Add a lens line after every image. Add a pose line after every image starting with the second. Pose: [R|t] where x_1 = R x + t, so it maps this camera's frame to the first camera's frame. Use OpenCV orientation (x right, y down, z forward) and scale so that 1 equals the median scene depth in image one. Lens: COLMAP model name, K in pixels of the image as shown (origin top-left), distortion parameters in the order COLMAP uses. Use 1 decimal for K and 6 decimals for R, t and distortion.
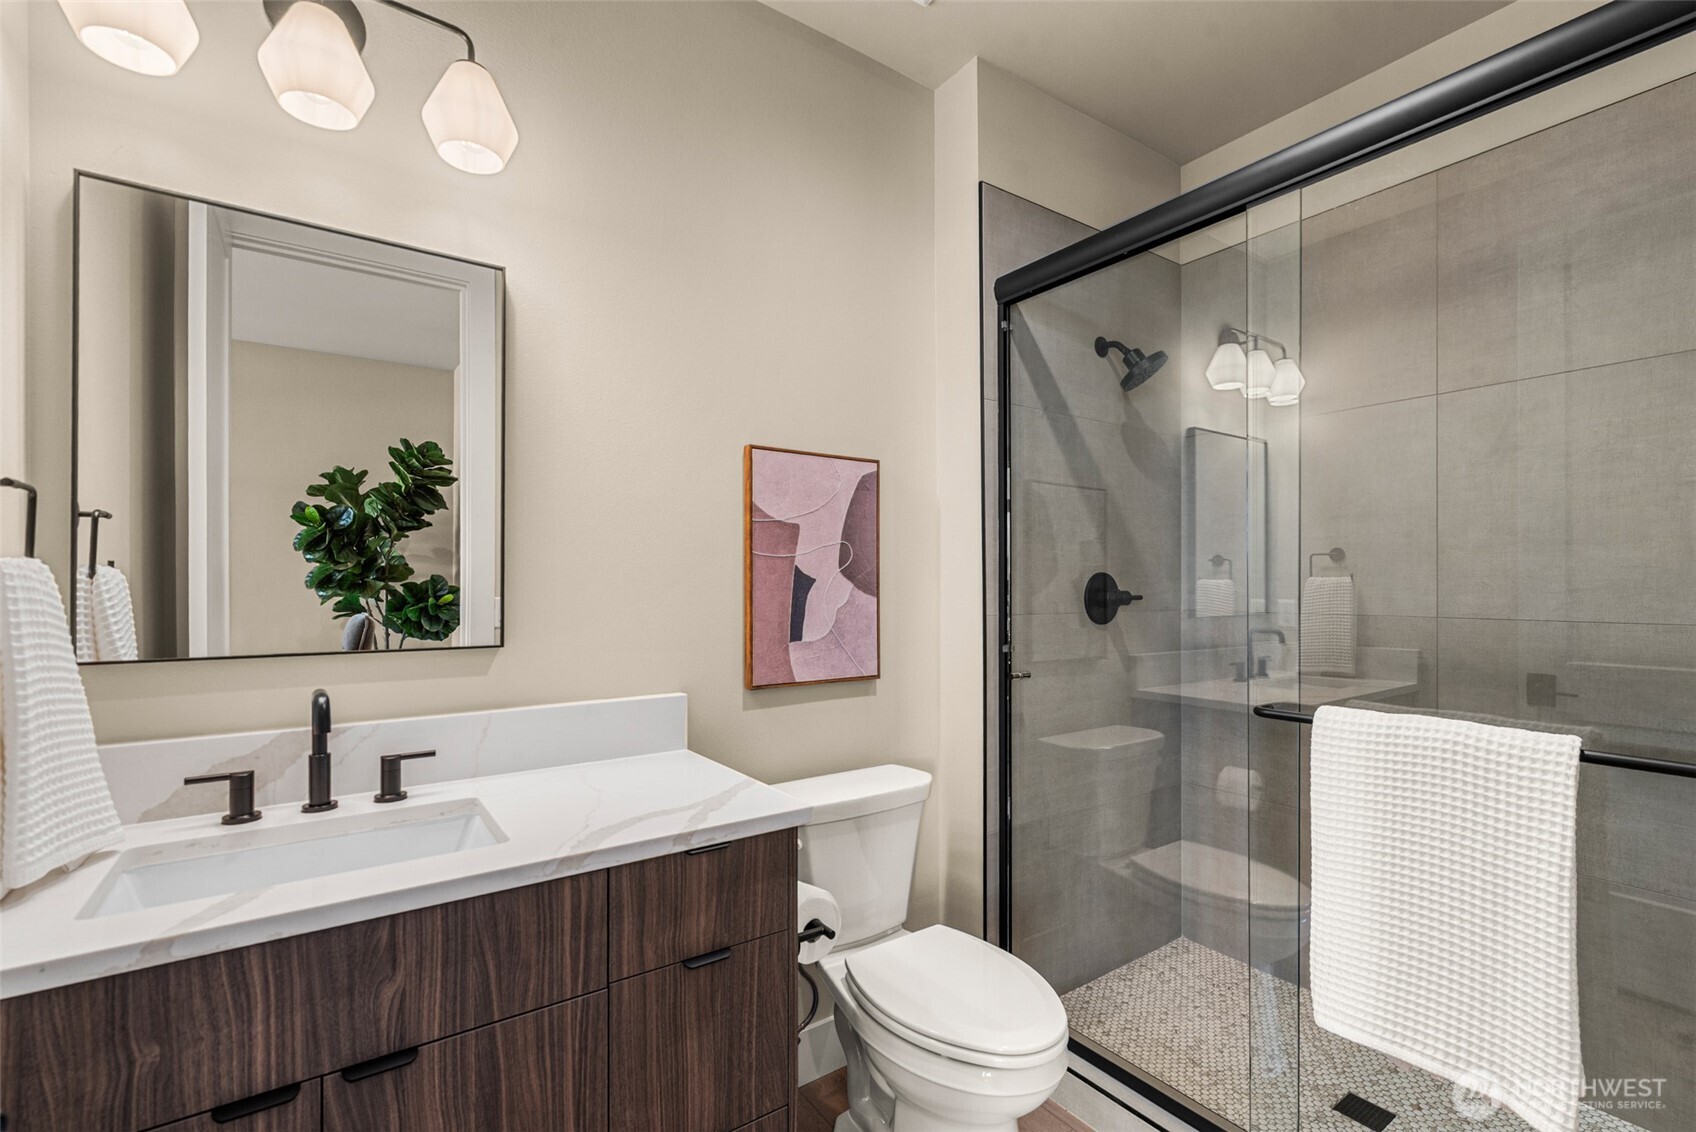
lens RADIAL K [[747.0, 0, 852.0], [0, 747.0, 578.5], [0, 0, 1]] dist [0.002037, -0.000365]
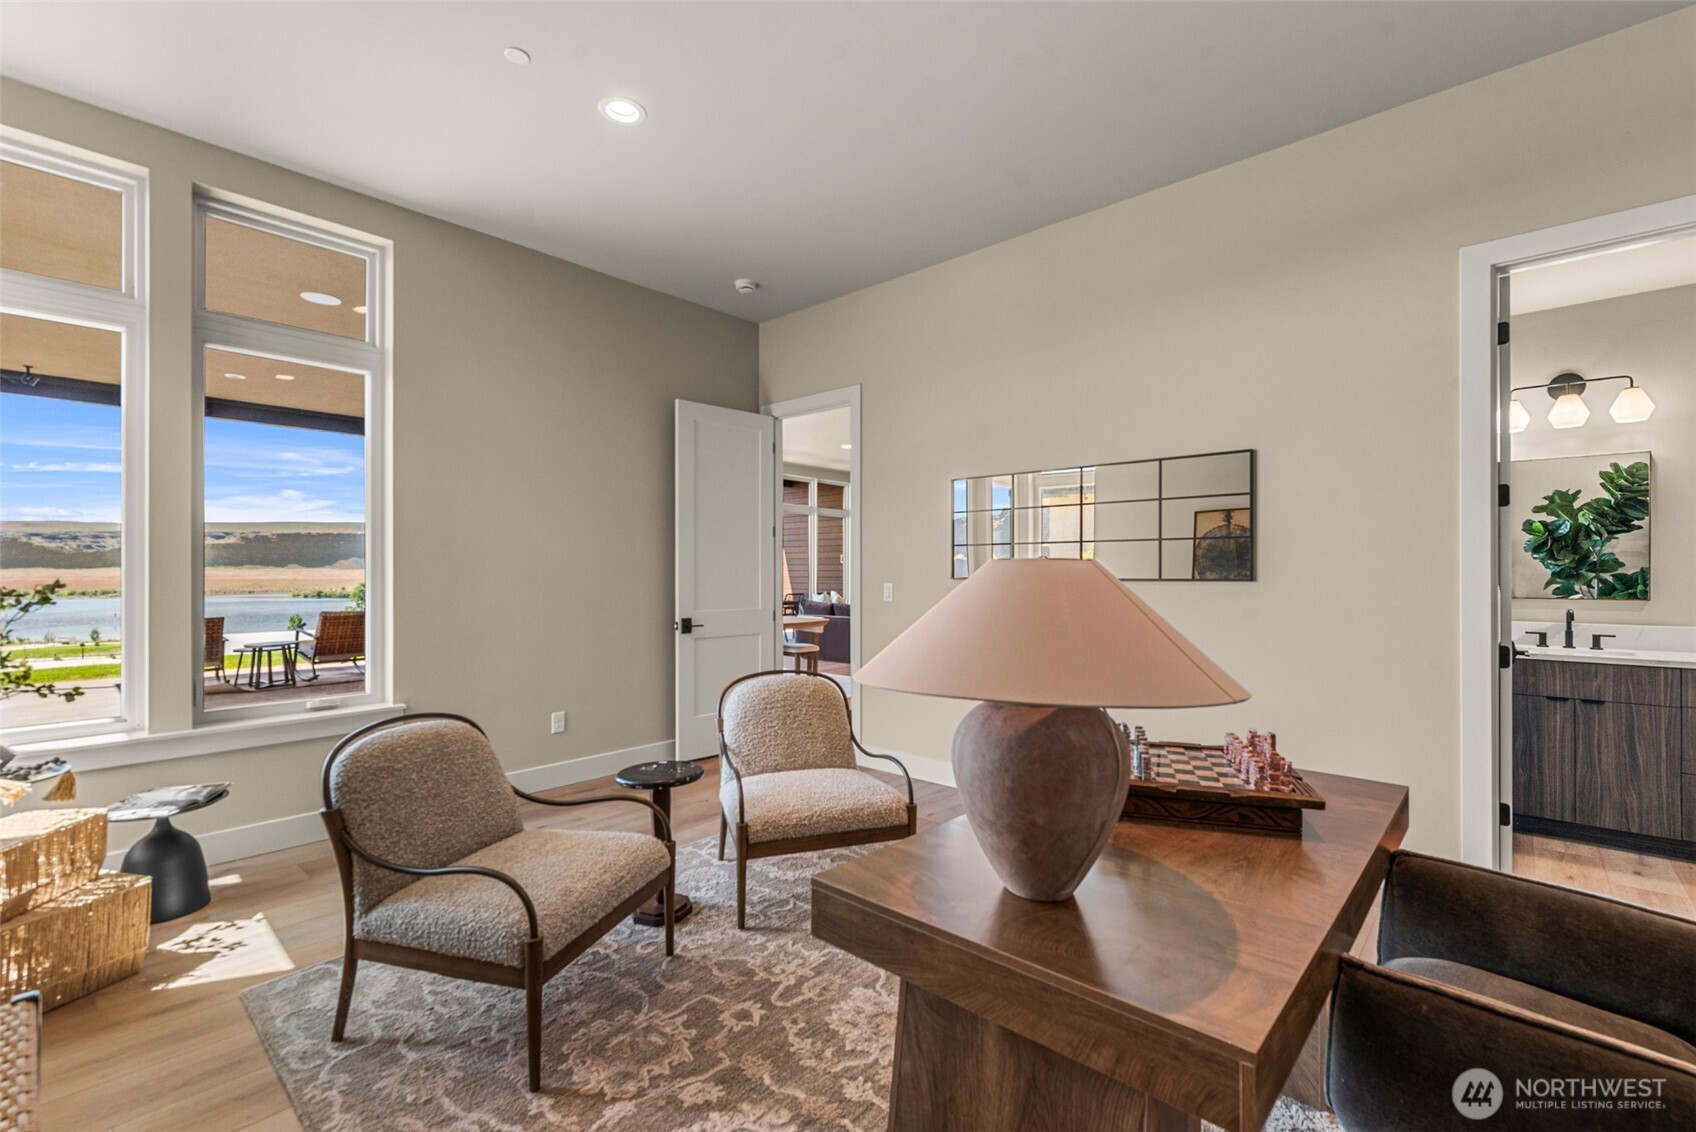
lens RADIAL K [[747.0, 0, 854.9], [0, 747.0, 568.4], [0, 0, 1]] dist [0.002037, -0.000365]
pose [[0.227567, -0.000696, -0.973762, 0.383615], [0.001710, 0.999998, -0.000315, -0.005826], [0.973761, -0.001594, 0.227568, -0.607404]]
